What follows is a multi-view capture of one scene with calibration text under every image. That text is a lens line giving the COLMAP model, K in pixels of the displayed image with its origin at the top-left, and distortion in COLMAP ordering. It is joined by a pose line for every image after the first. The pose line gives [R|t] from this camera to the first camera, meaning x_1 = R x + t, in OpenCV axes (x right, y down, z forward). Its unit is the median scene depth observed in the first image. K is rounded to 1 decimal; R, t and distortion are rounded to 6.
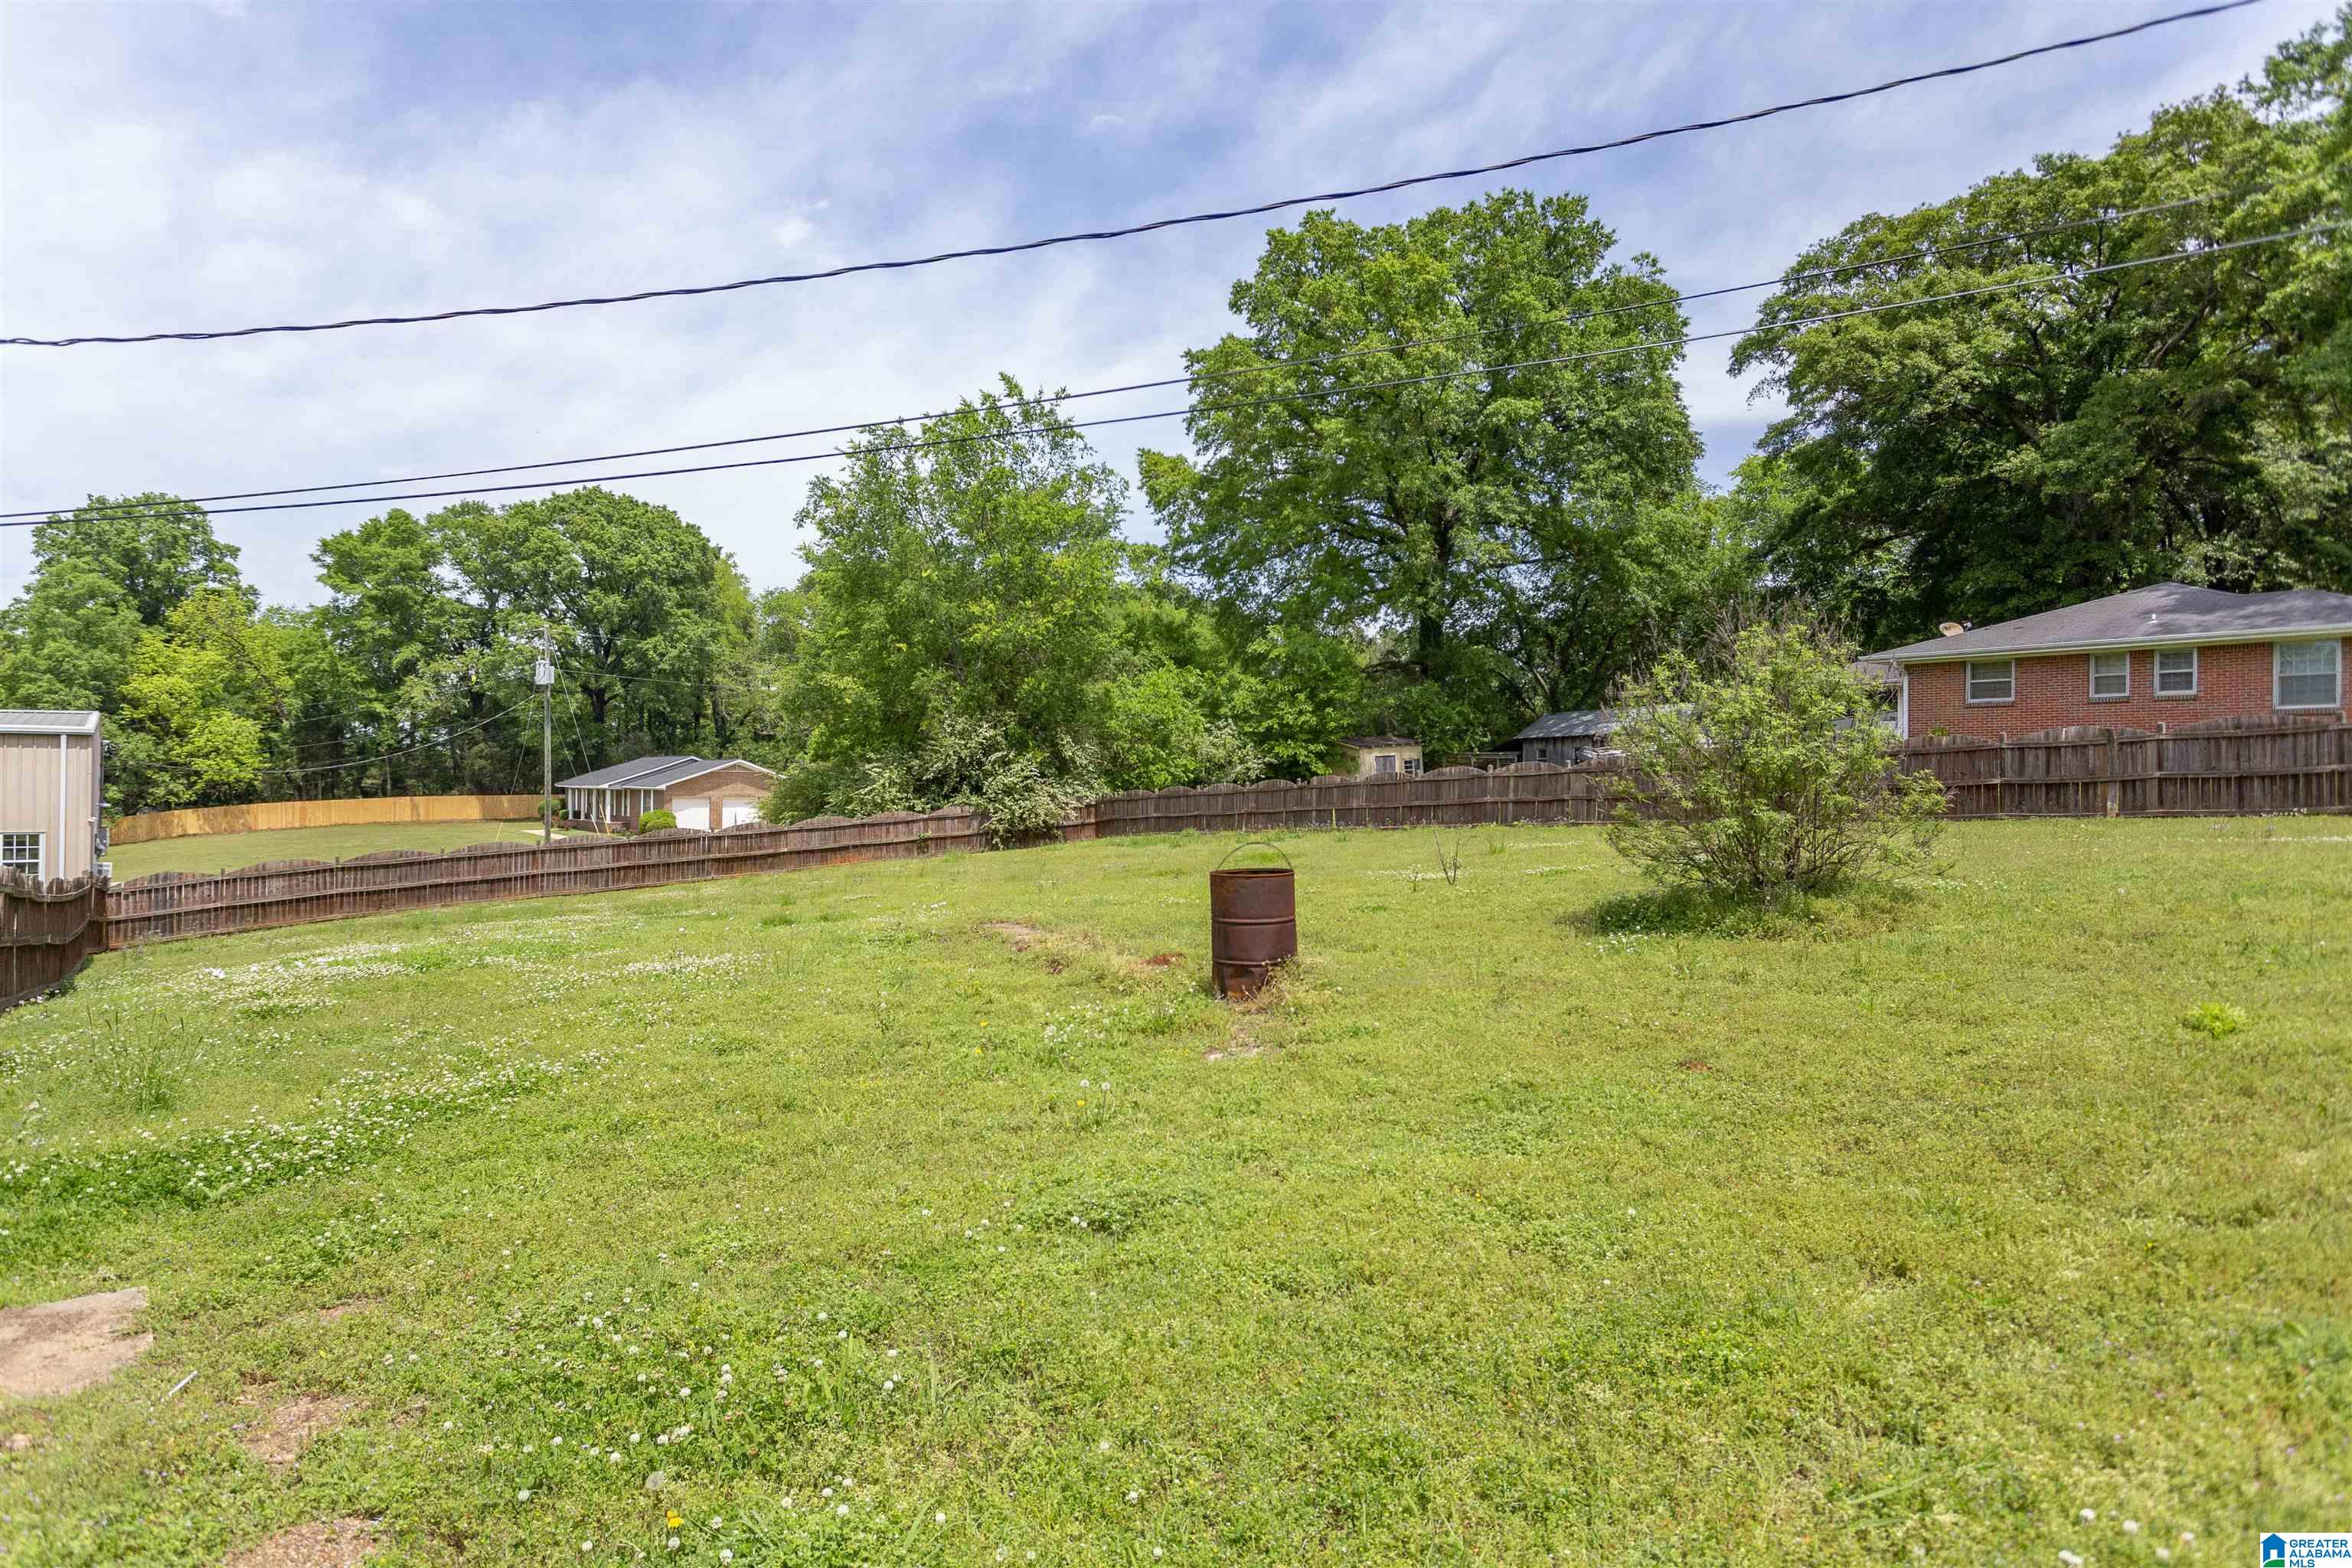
lens RADIAL K [[1345.3, 0, 1196.2], [0, 1345.3, 786.7], [0, 0, 1]] dist [-0.000954, 0.007444]
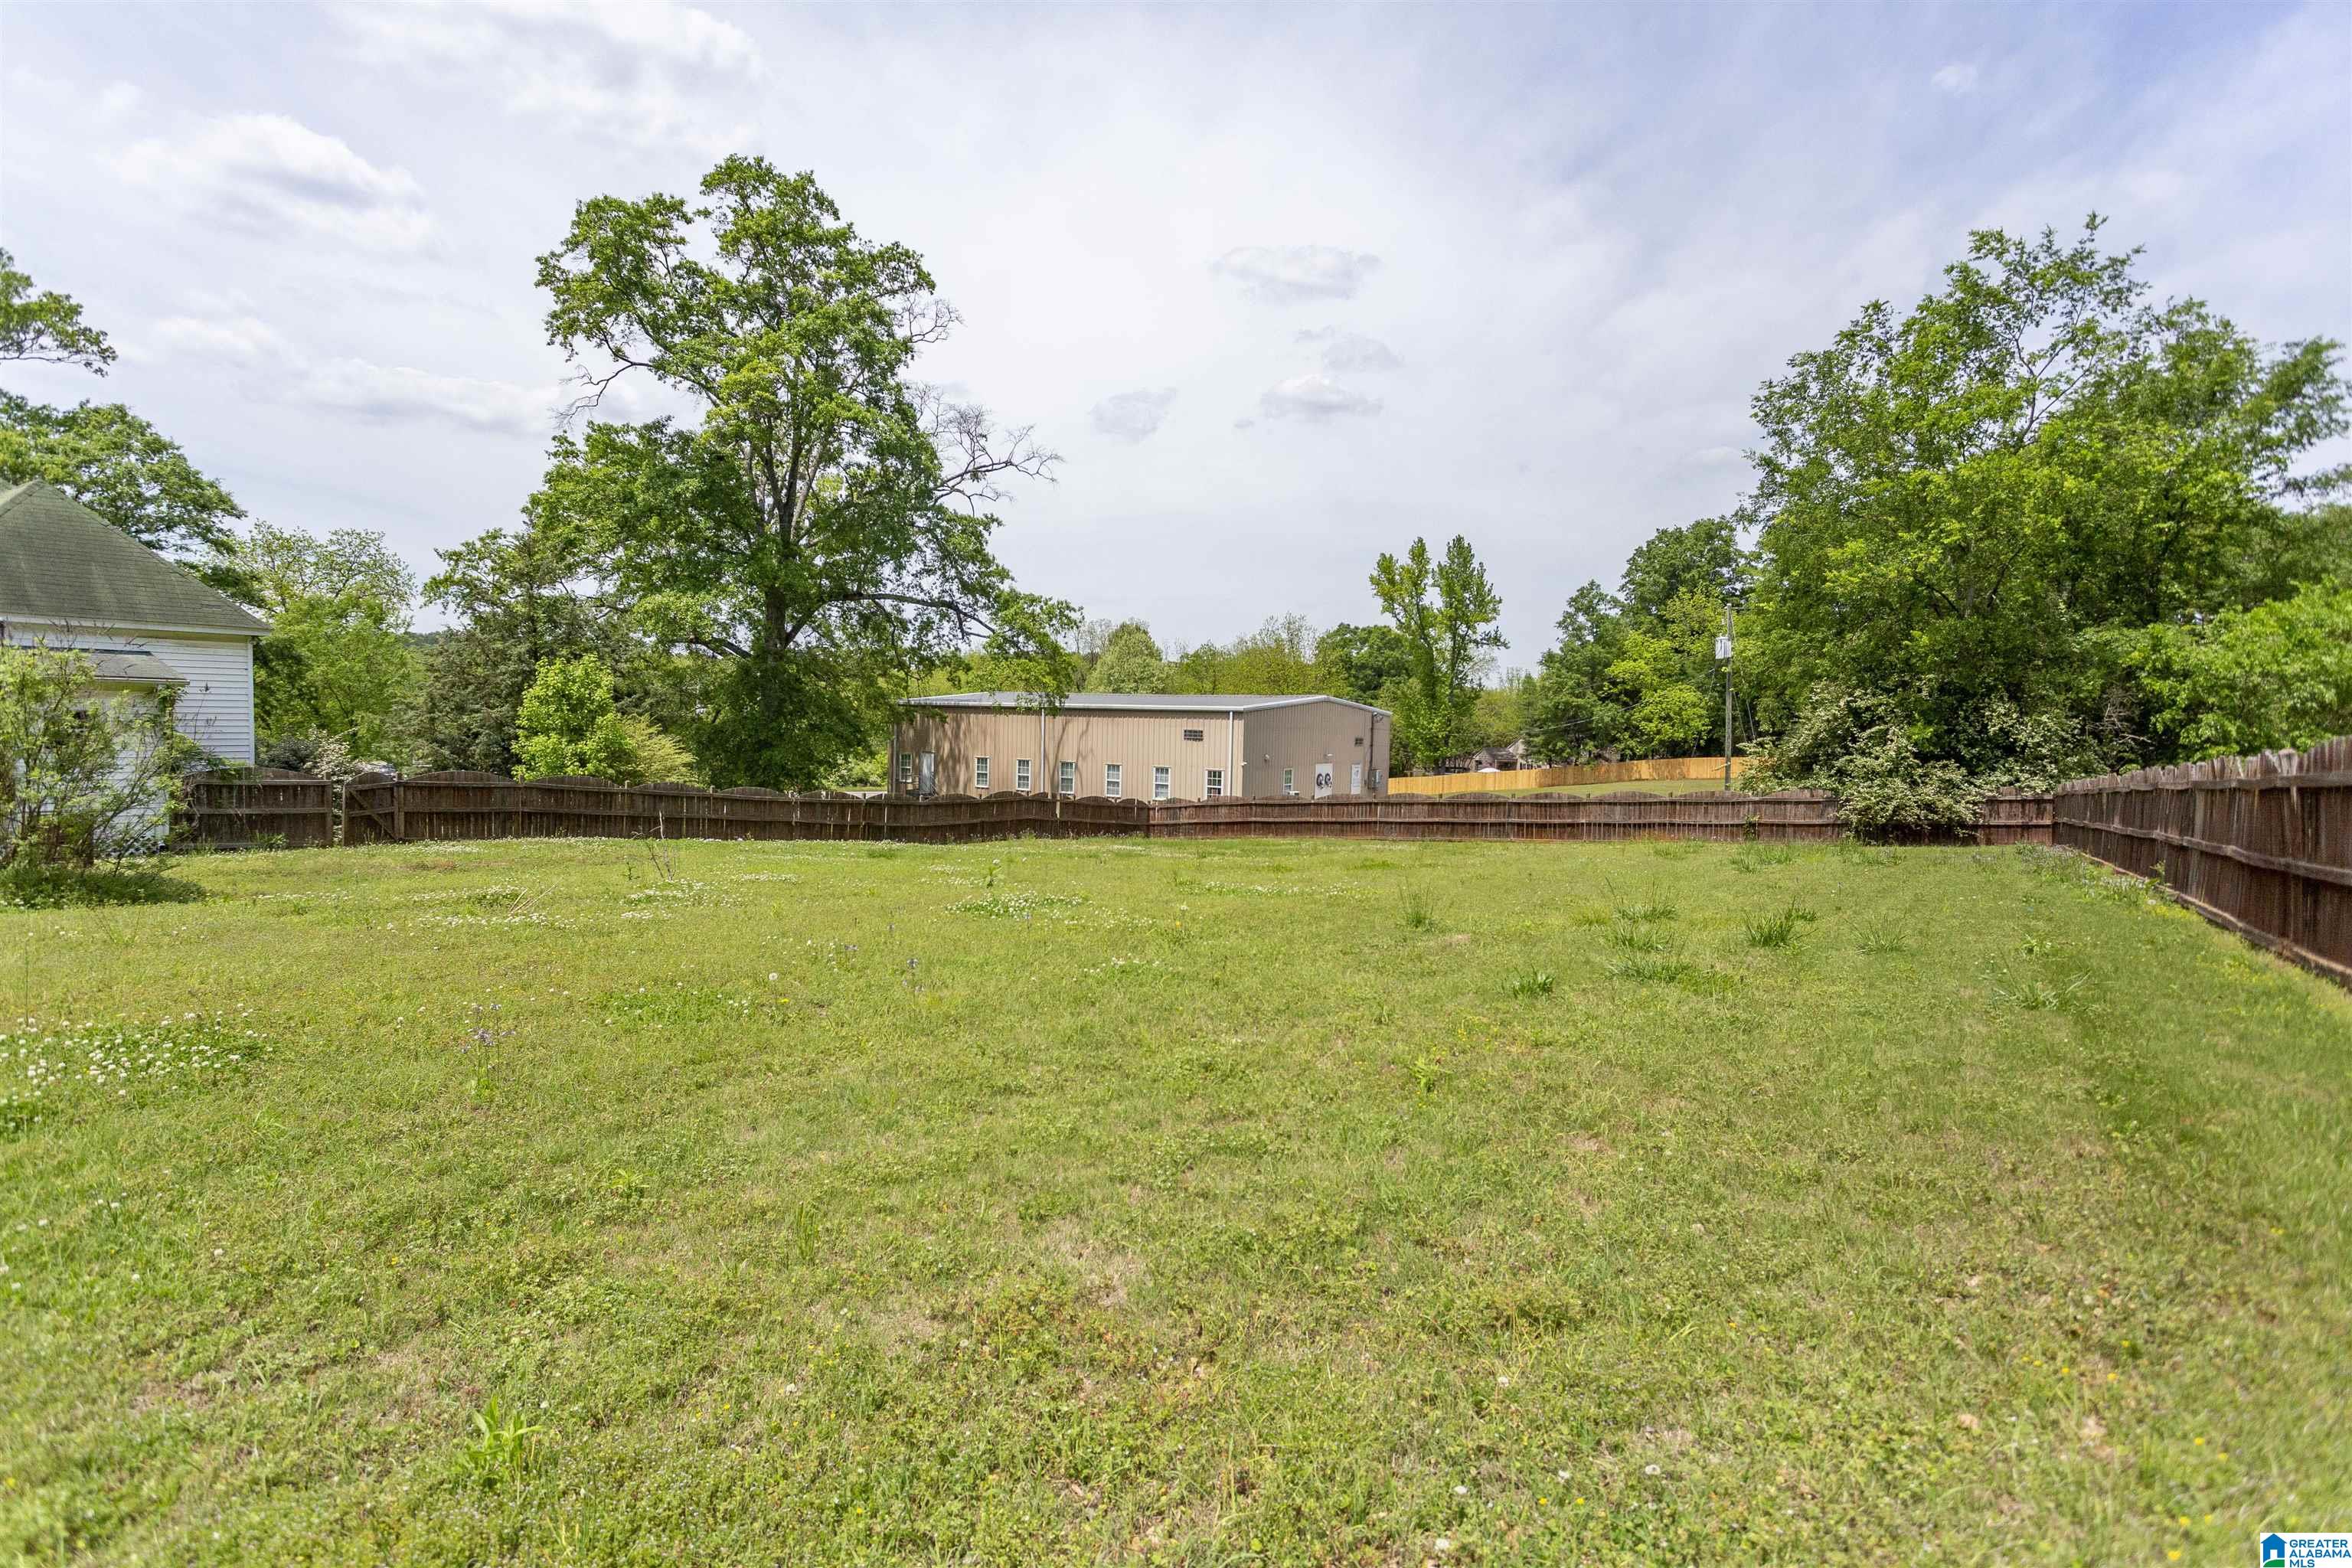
lens RADIAL K [[1153.3, 0, 1187.1], [0, 1153.3, 757.8], [0, 0, 1]] dist [-0.006403, 0.003879]
pose [[0.321201, 0.034227, -0.946392, 0.353022], [-0.021933, 0.999347, 0.028698, -0.015748], [0.946757, 0.011540, 0.321742, 0.376922]]
